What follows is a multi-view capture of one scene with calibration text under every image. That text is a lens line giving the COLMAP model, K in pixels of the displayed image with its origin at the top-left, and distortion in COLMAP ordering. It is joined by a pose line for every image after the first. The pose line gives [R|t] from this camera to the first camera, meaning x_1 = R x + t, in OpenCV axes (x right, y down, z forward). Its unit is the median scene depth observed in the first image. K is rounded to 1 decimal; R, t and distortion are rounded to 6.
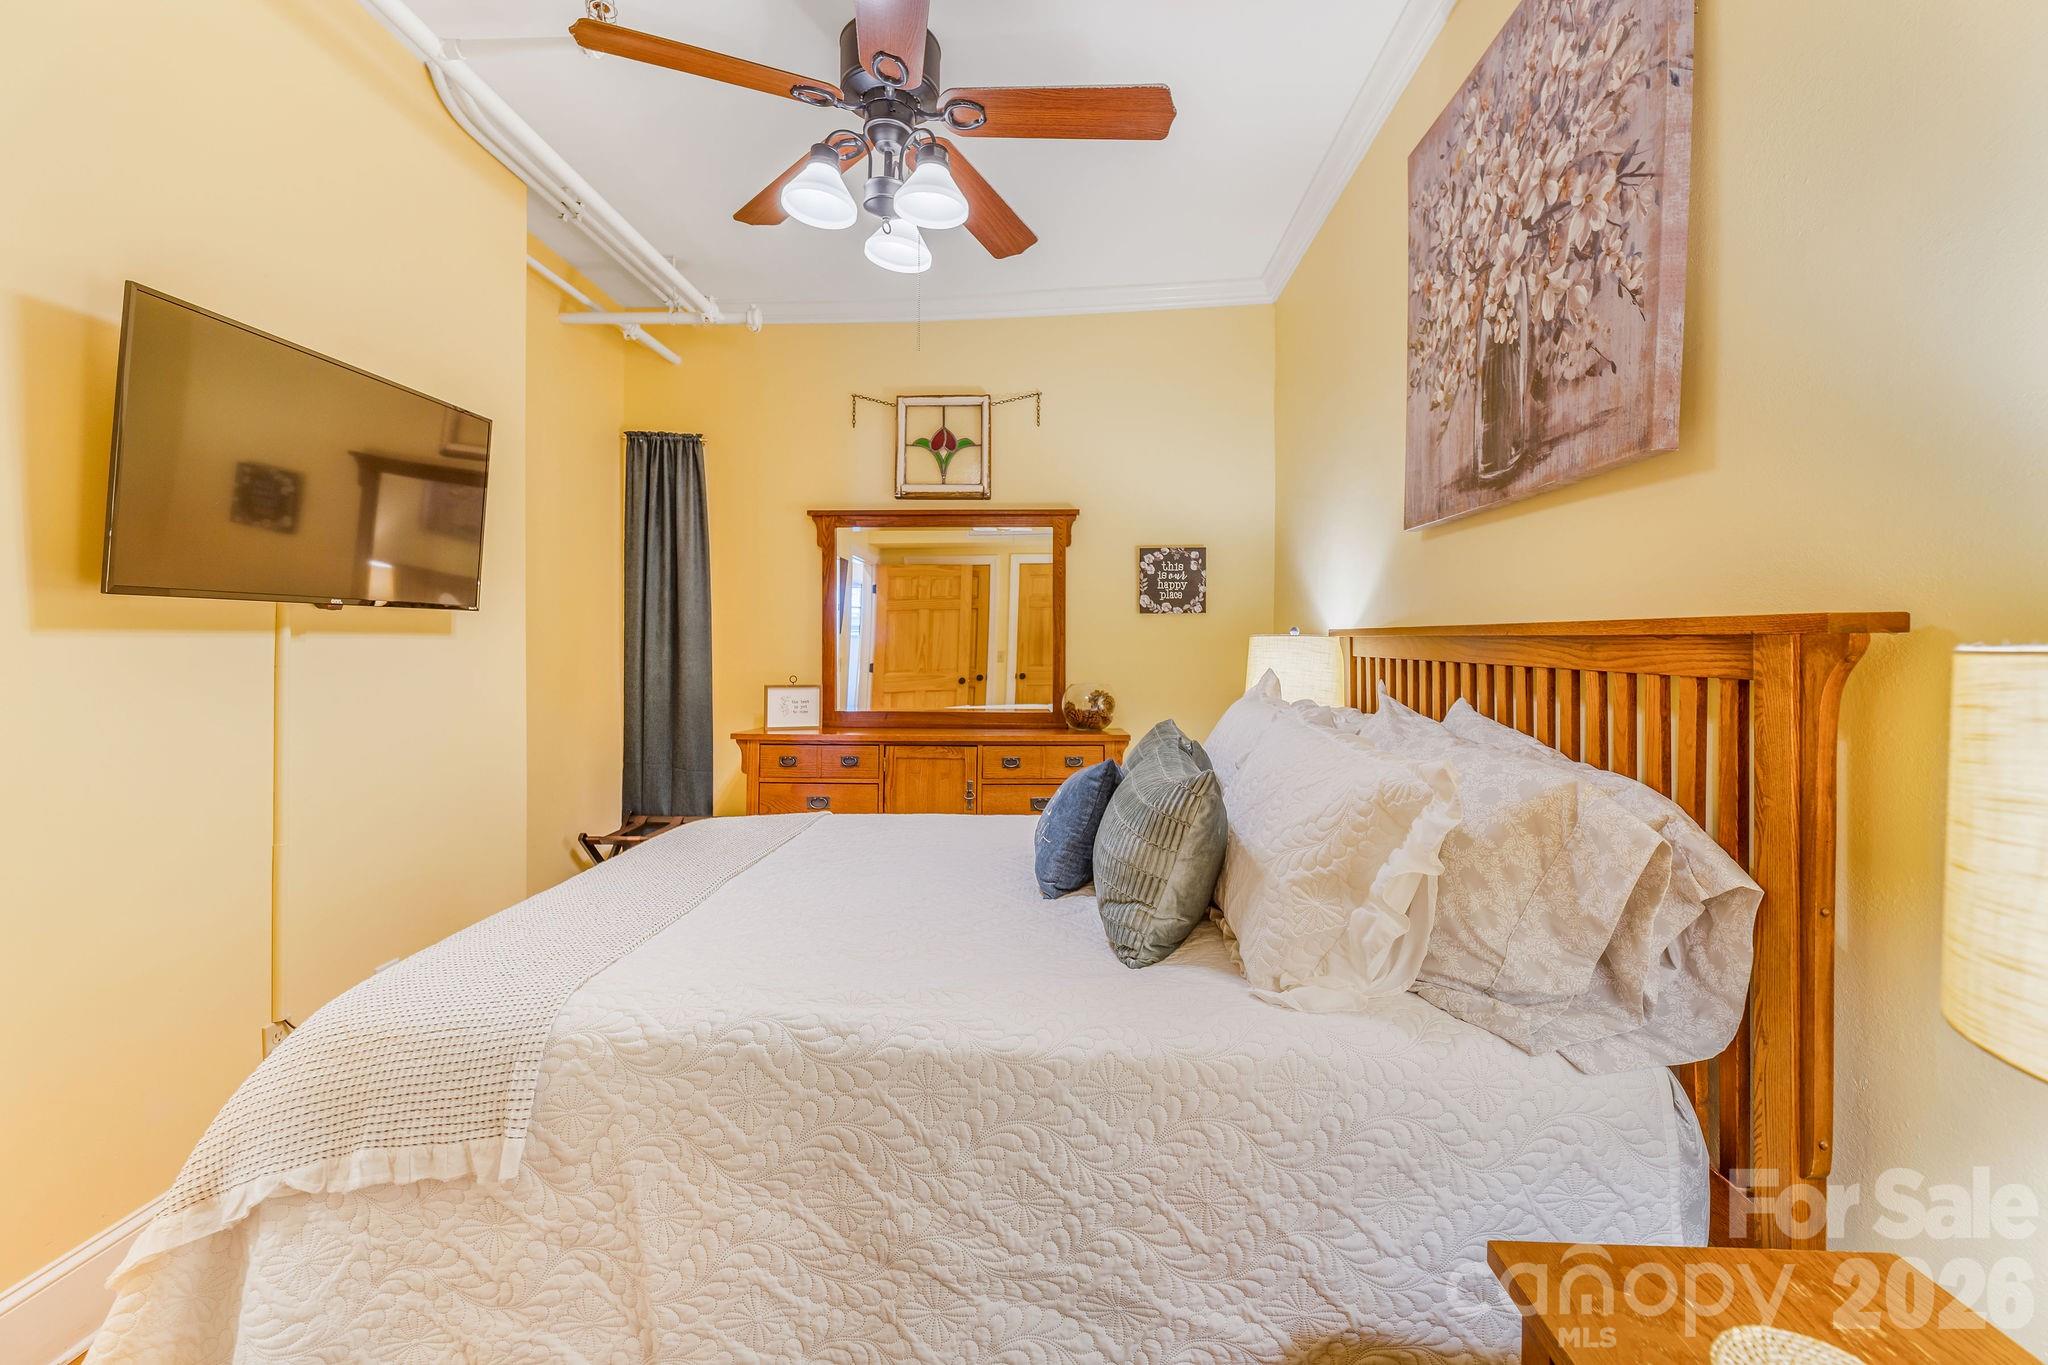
lens RADIAL K [[838.9, 0, 1020.9], [0, 838.9, 661.8], [0, 0, 1]] dist [0.008378, -0.005361]
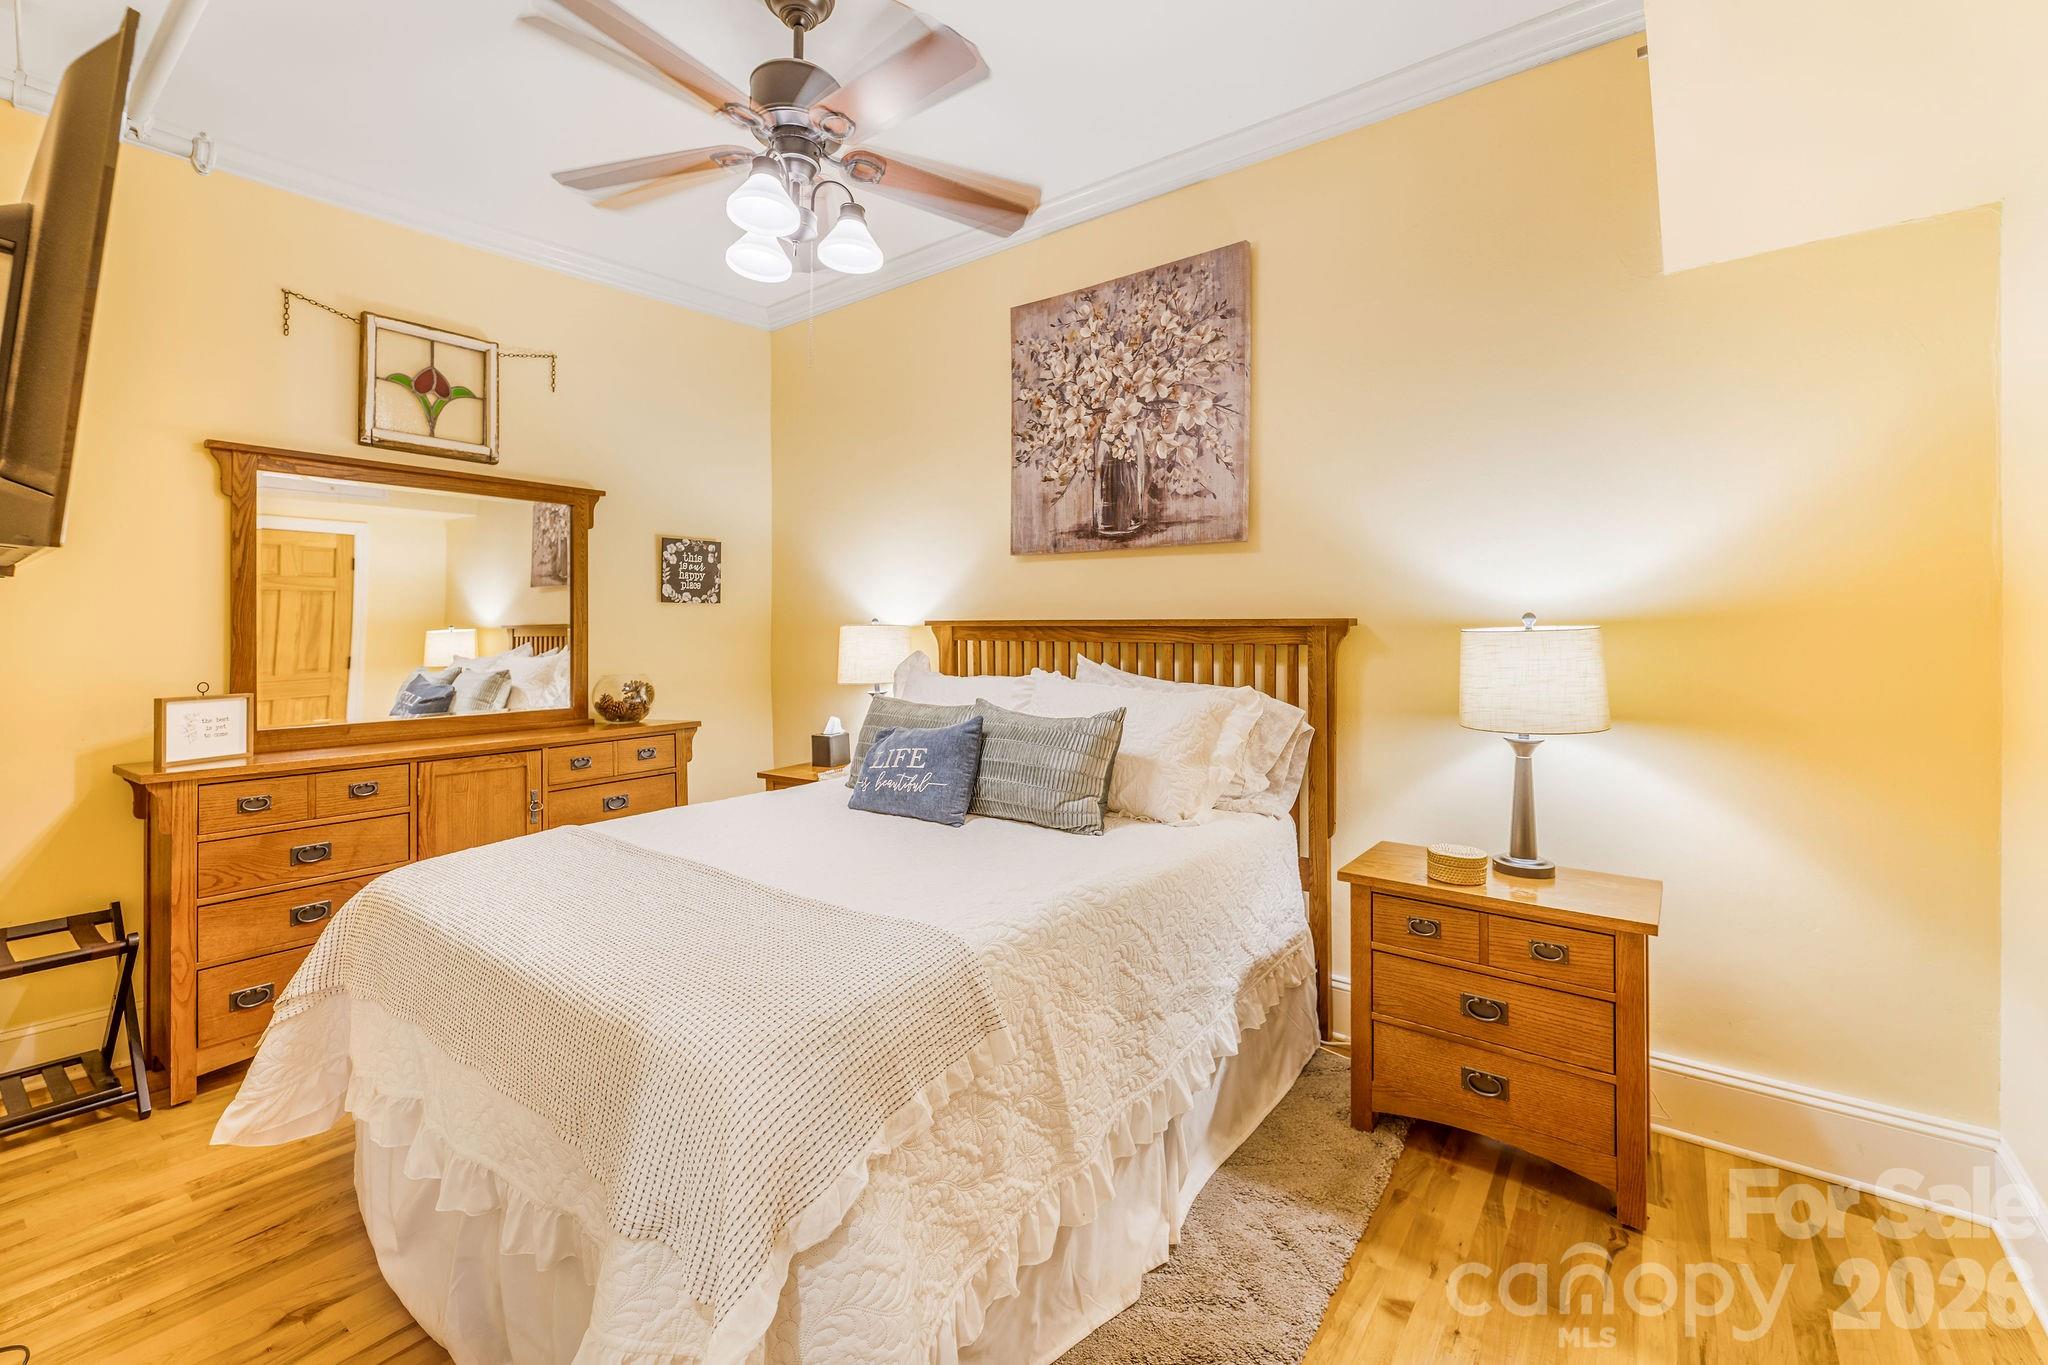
lens RADIAL K [[859.3, 0, 1018.9], [0, 859.3, 638.8], [0, 0, 1]] dist [-0.008971, -0.000118]
pose [[0.574937, -0.009111, 0.818147, -0.815335], [0.021675, 0.999757, -0.004098, -0.001590], [-0.817911, 0.020089, 0.574994, 0.121086]]
